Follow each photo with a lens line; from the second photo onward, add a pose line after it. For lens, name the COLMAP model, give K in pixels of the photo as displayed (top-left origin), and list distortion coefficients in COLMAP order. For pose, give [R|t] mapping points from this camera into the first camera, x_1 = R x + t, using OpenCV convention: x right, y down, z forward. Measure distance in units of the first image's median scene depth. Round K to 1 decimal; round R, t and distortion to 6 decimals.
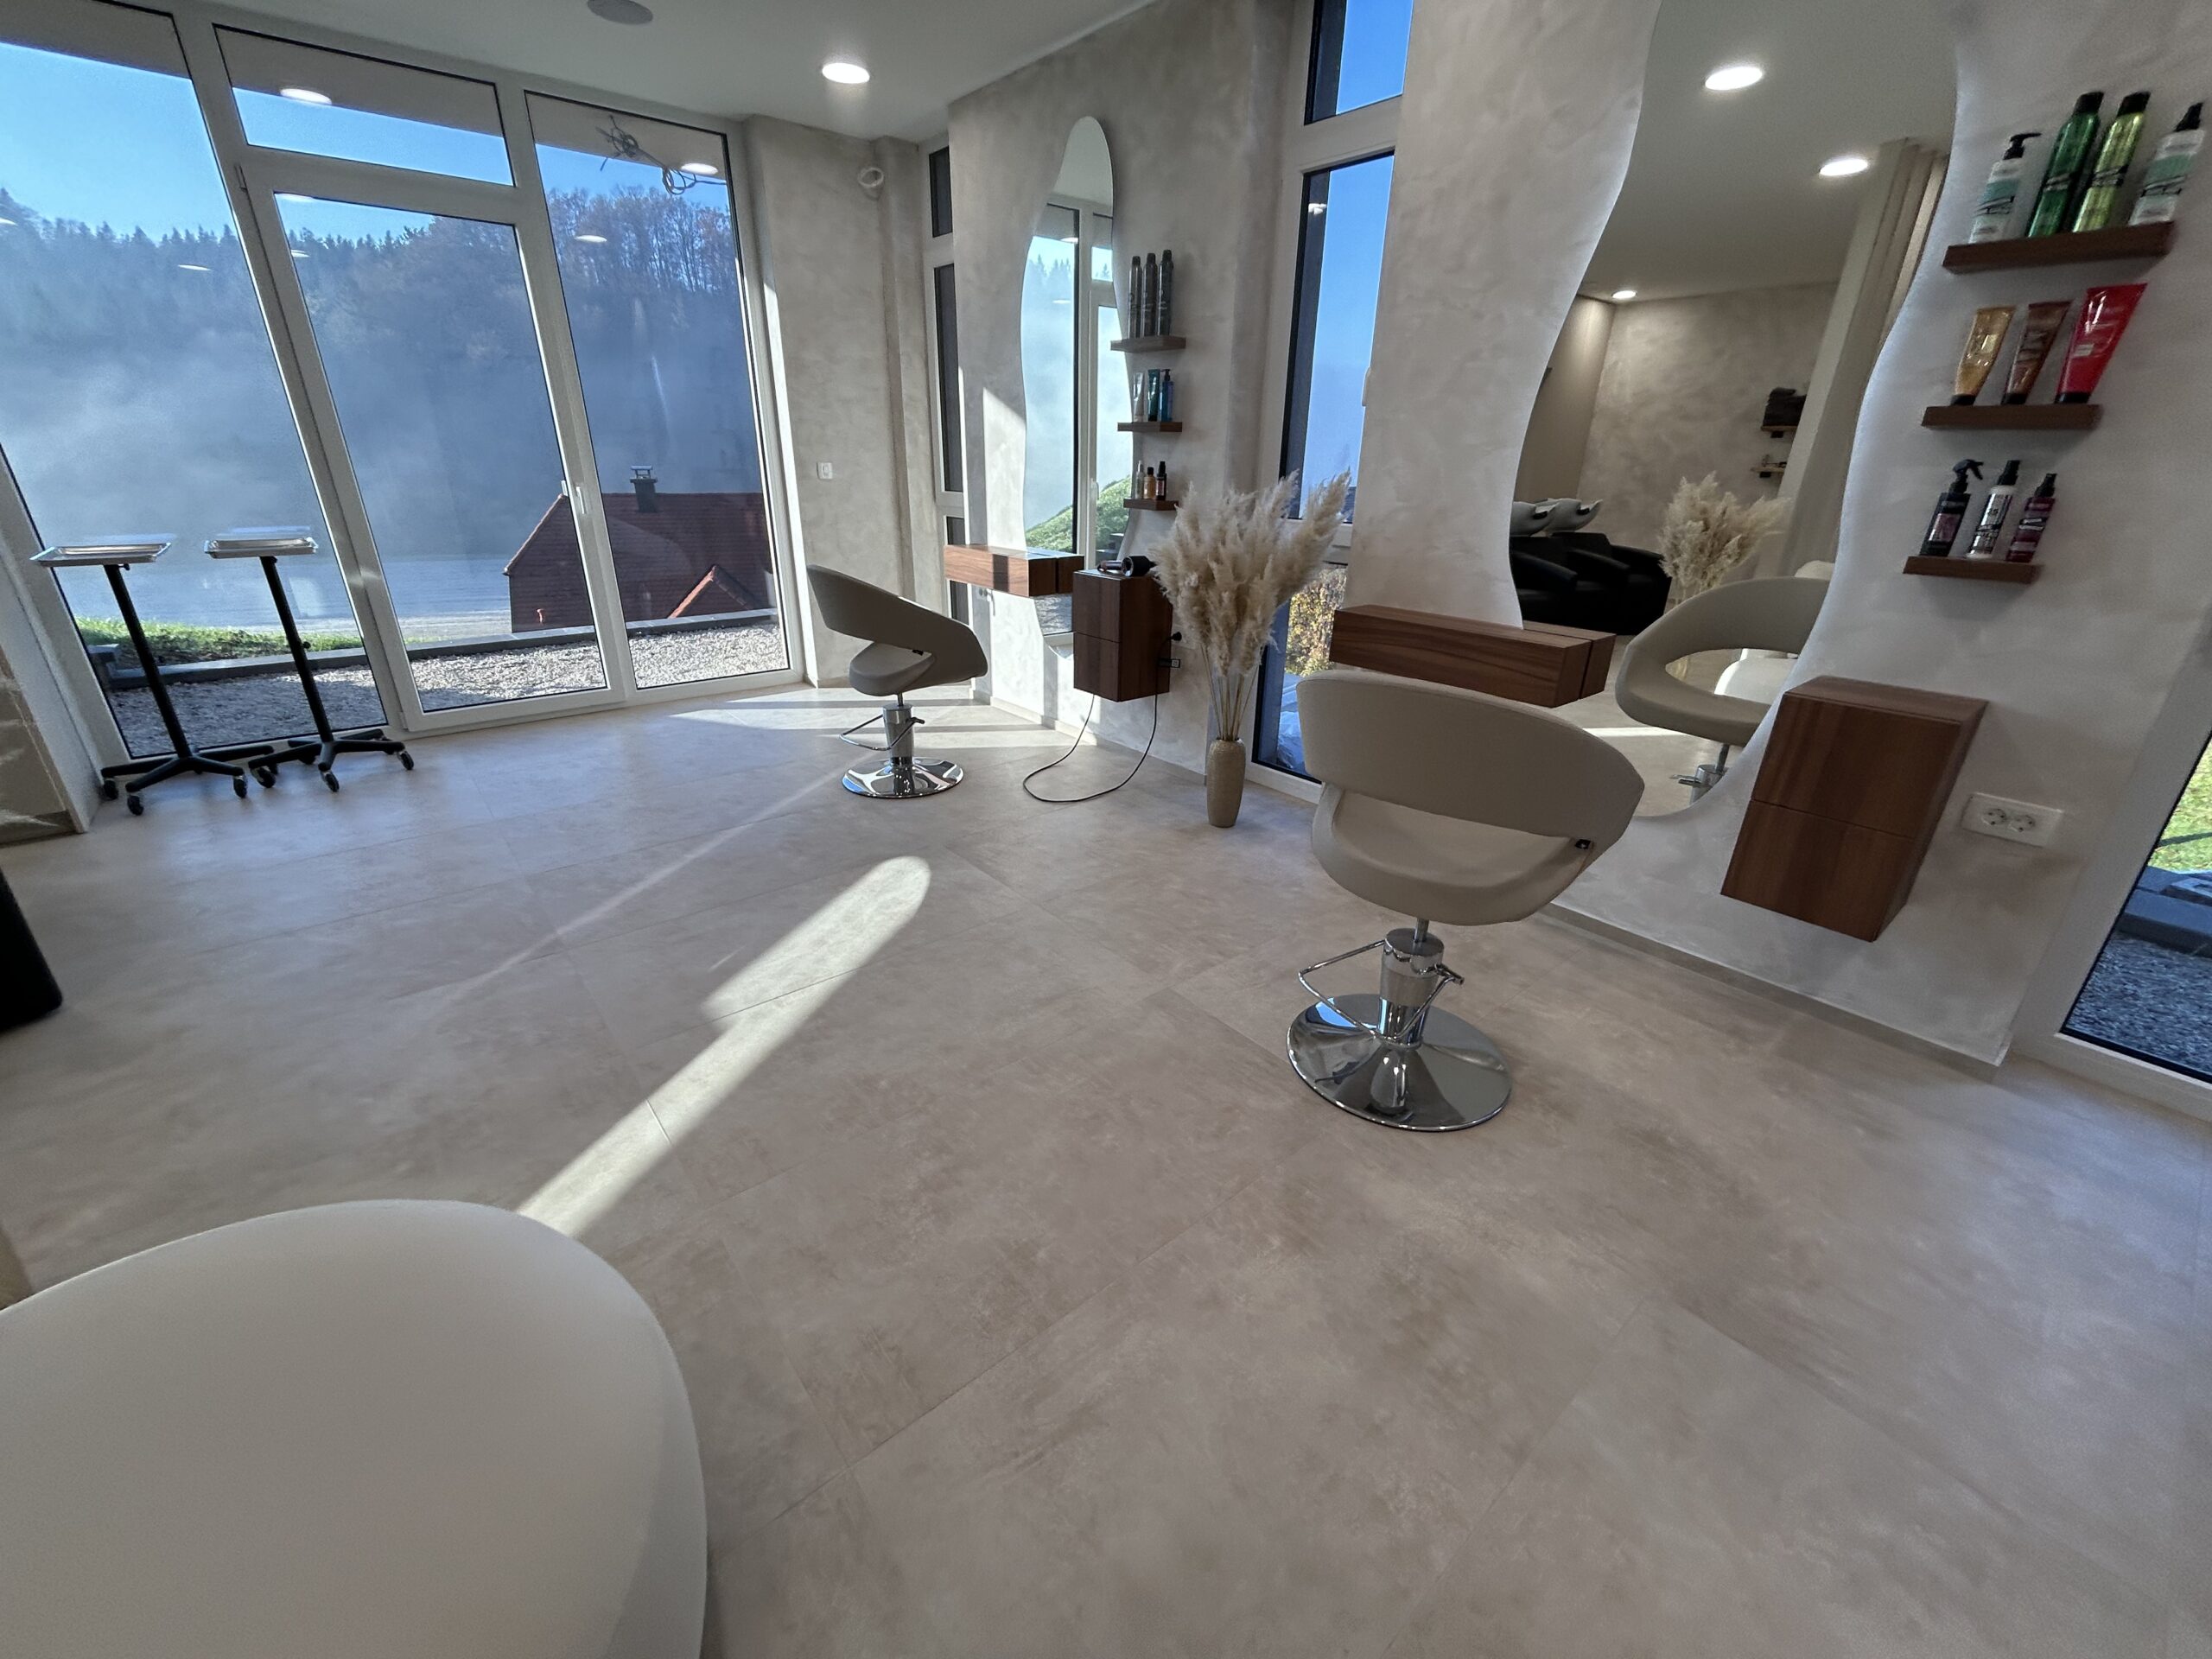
lens RADIAL K [[896.7, 0, 1106.0], [0, 896.7, 829.5], [0, 0, 1]] dist [-0.004482, 0.000128]
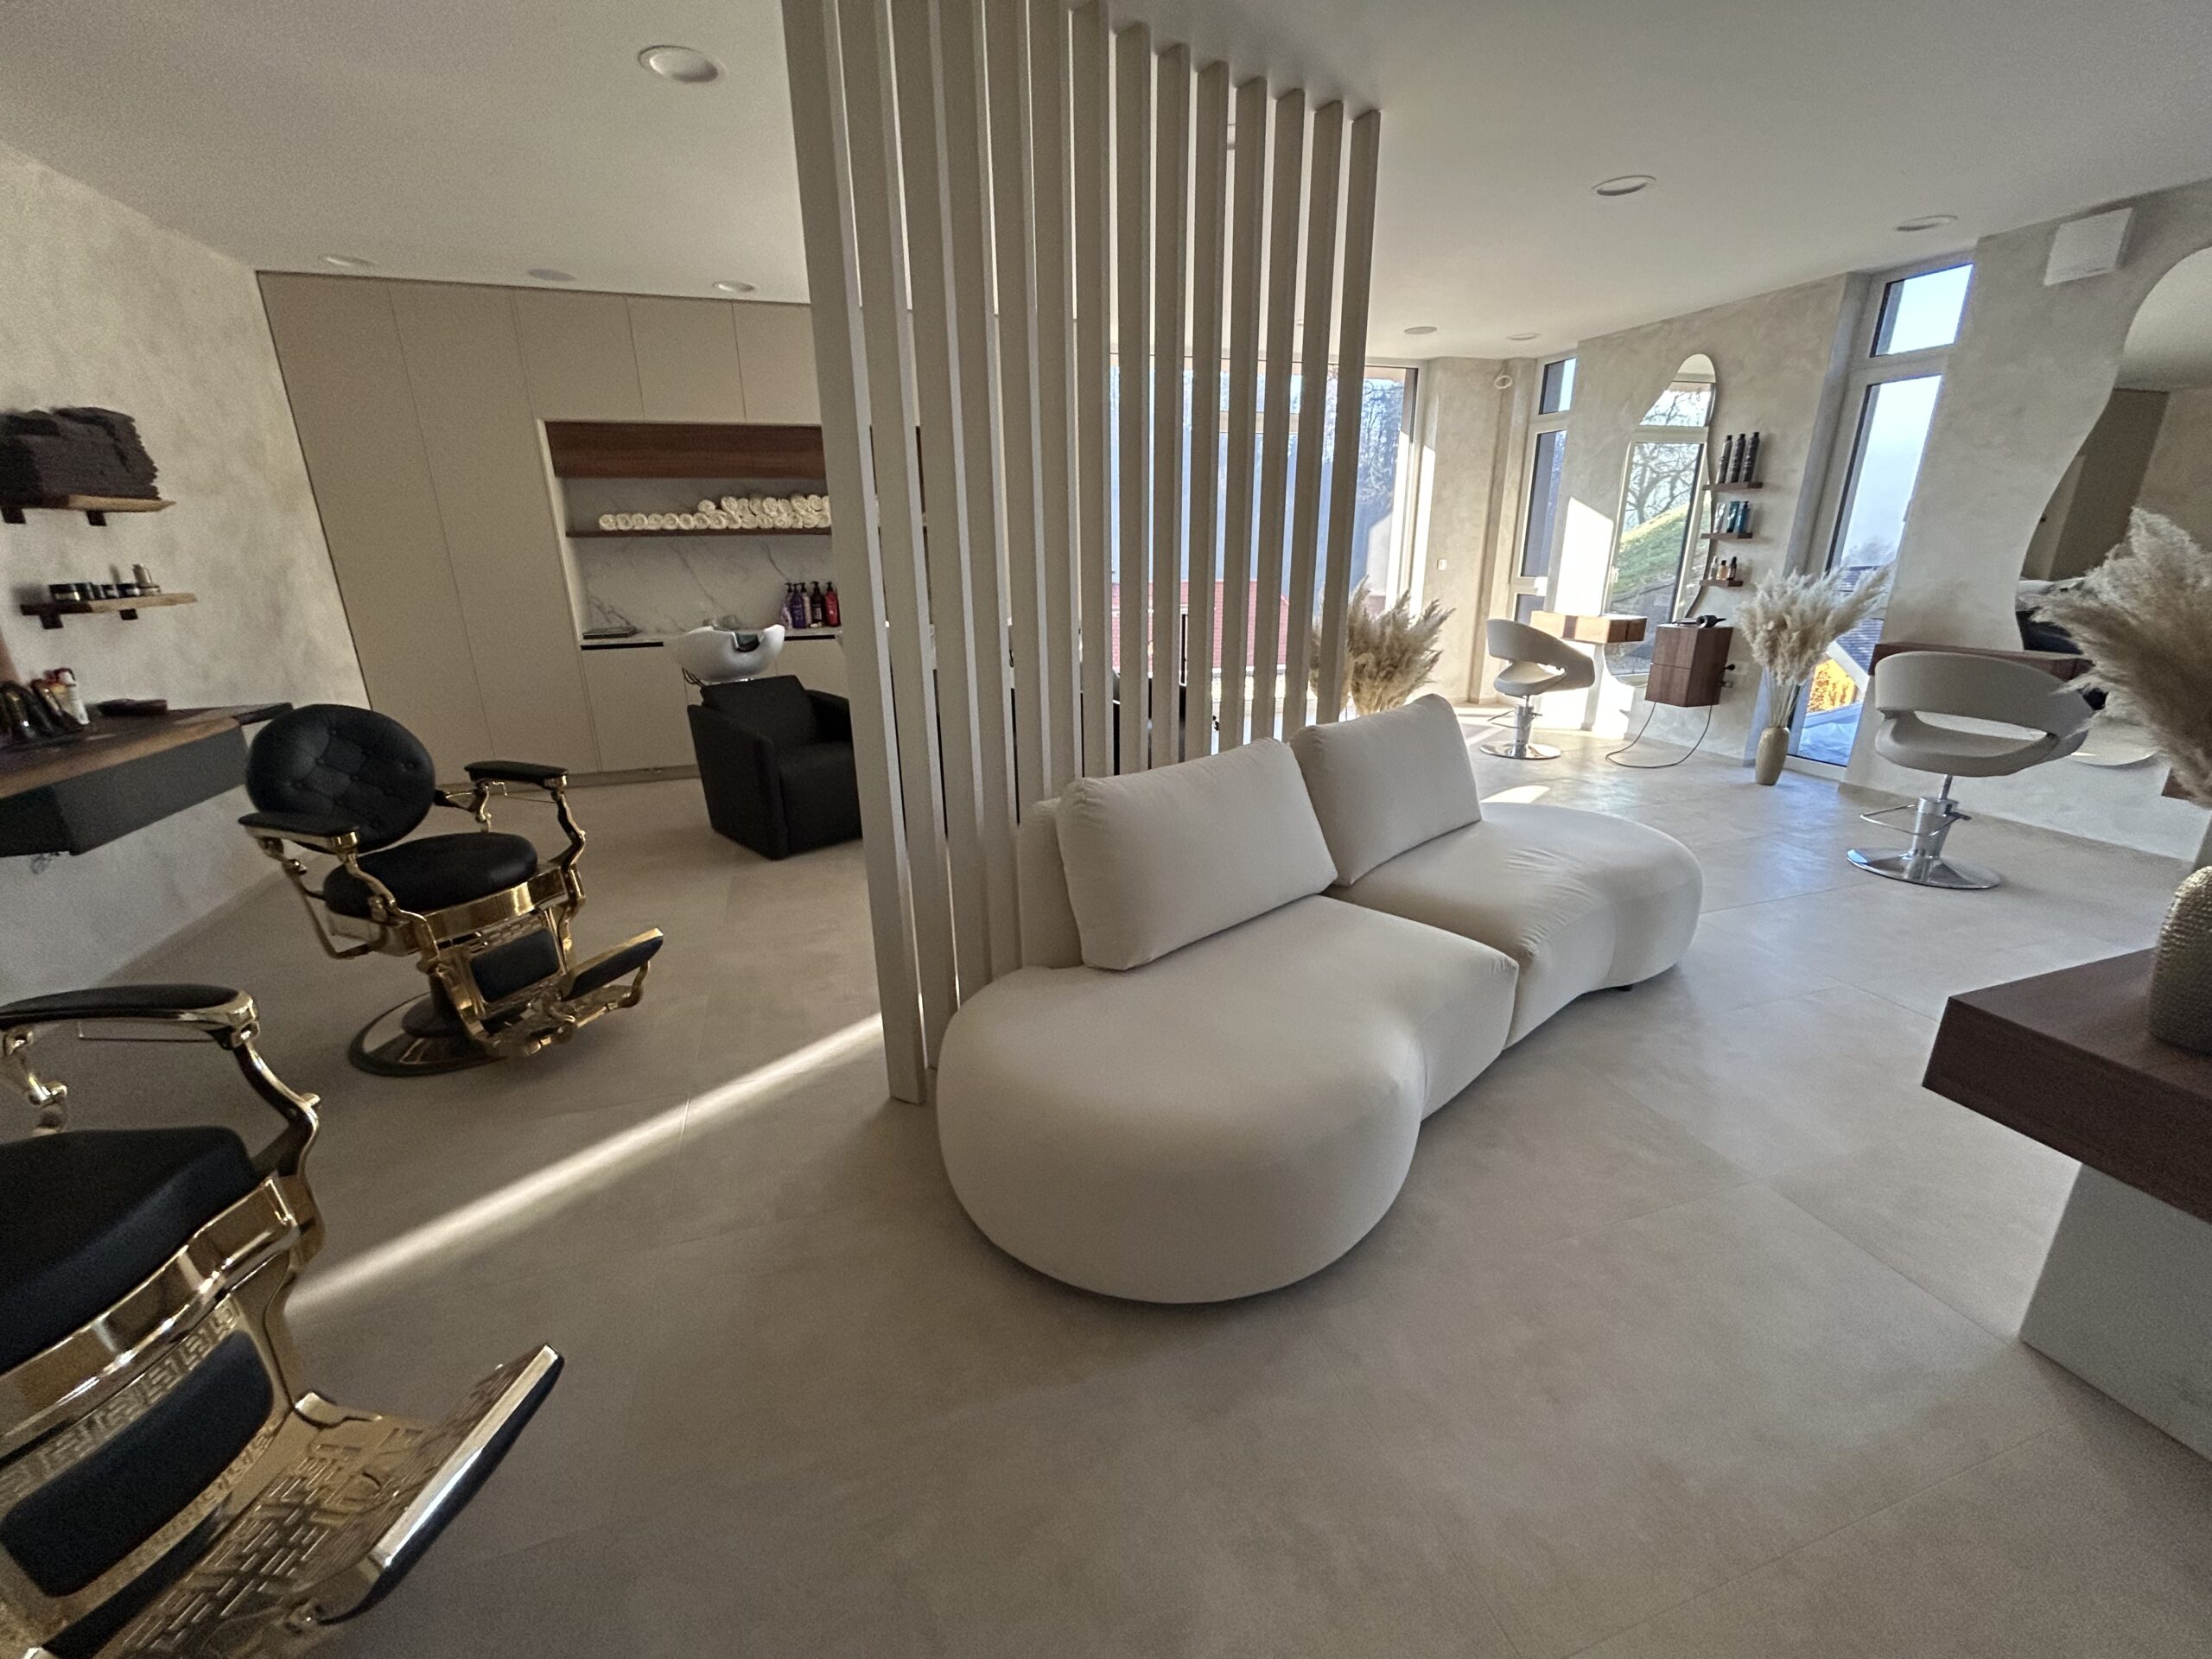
lens RADIAL K [[896.7, 0, 1106.0], [0, 896.7, 829.5], [0, 0, 1]] dist [-0.004482, 0.000128]
pose [[0.926873, 0.085509, -0.365506, -0.353479], [-0.116870, 0.991050, -0.064515, 0.303197], [0.356718, 0.102514, 0.928570, -0.826133]]
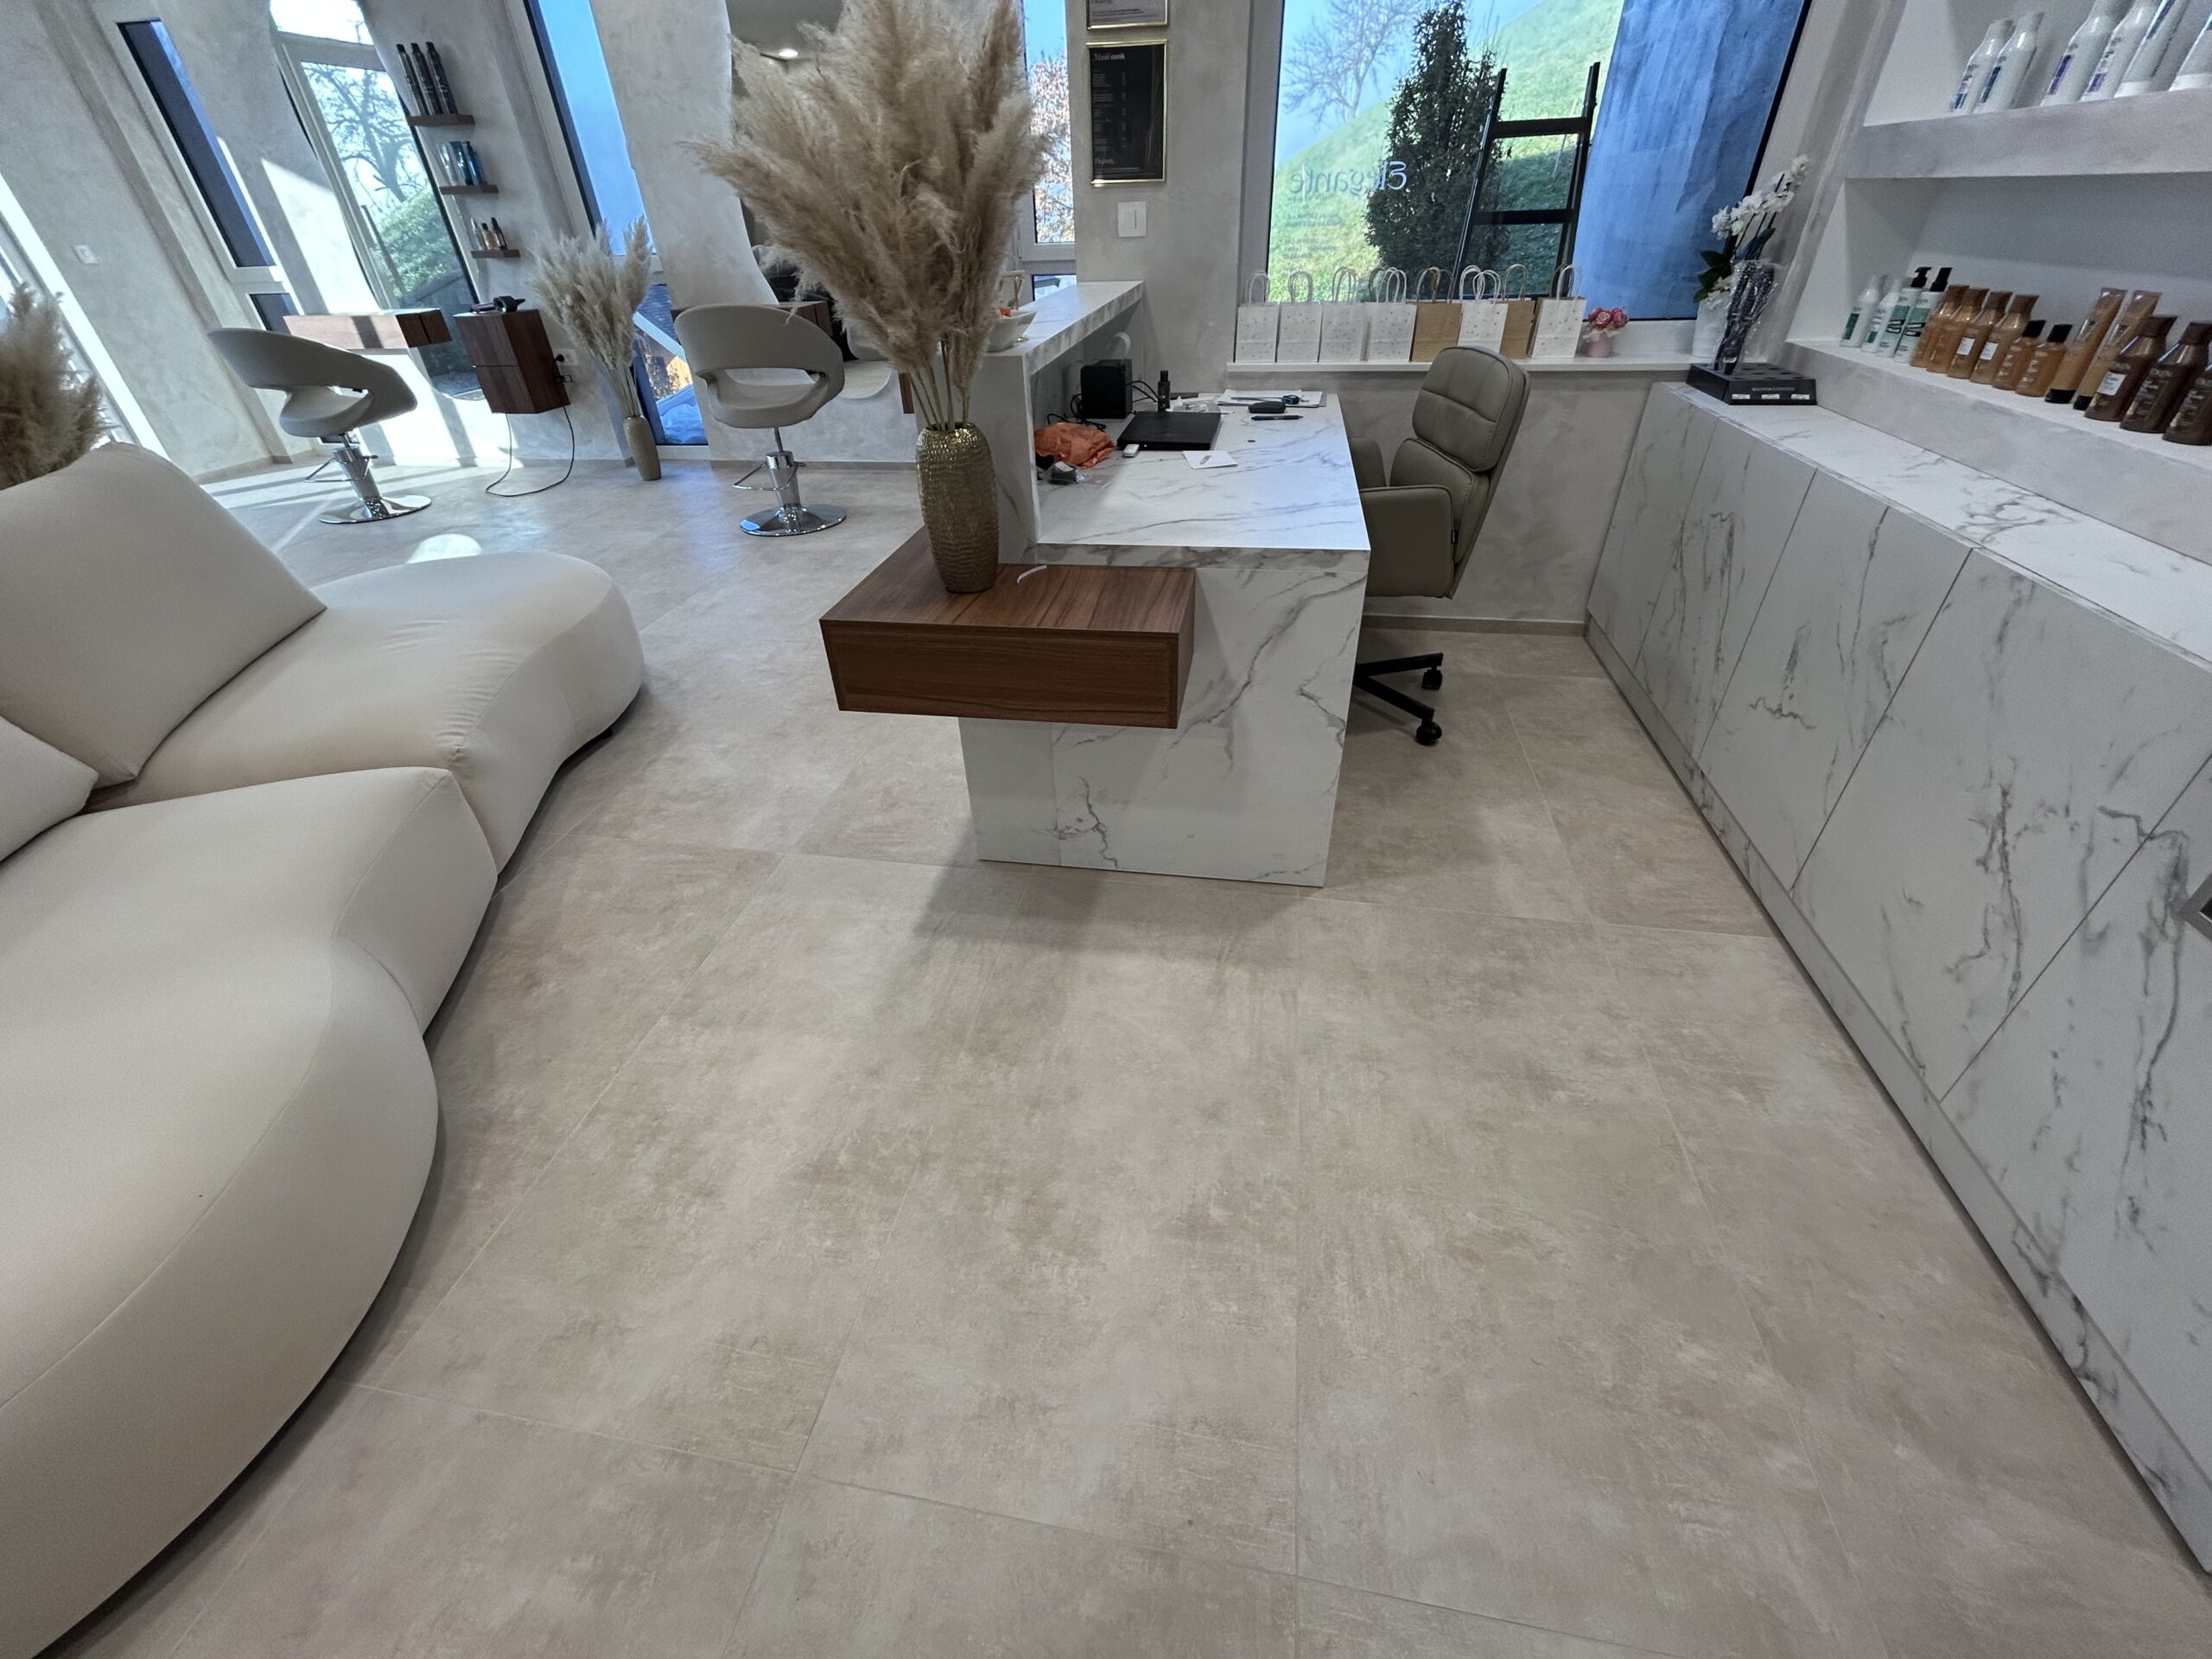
lens RADIAL K [[885.9, 0, 1106.0], [0, 885.9, 829.5], [0, 0, 1]] dist [-0.002777, -0.000654]
pose [[0.764814, -0.403435, 0.502294, -0.277294], [0.287608, 0.911460, 0.294146, 0.314518], [-0.576490, -0.080503, 0.813129, -0.713556]]
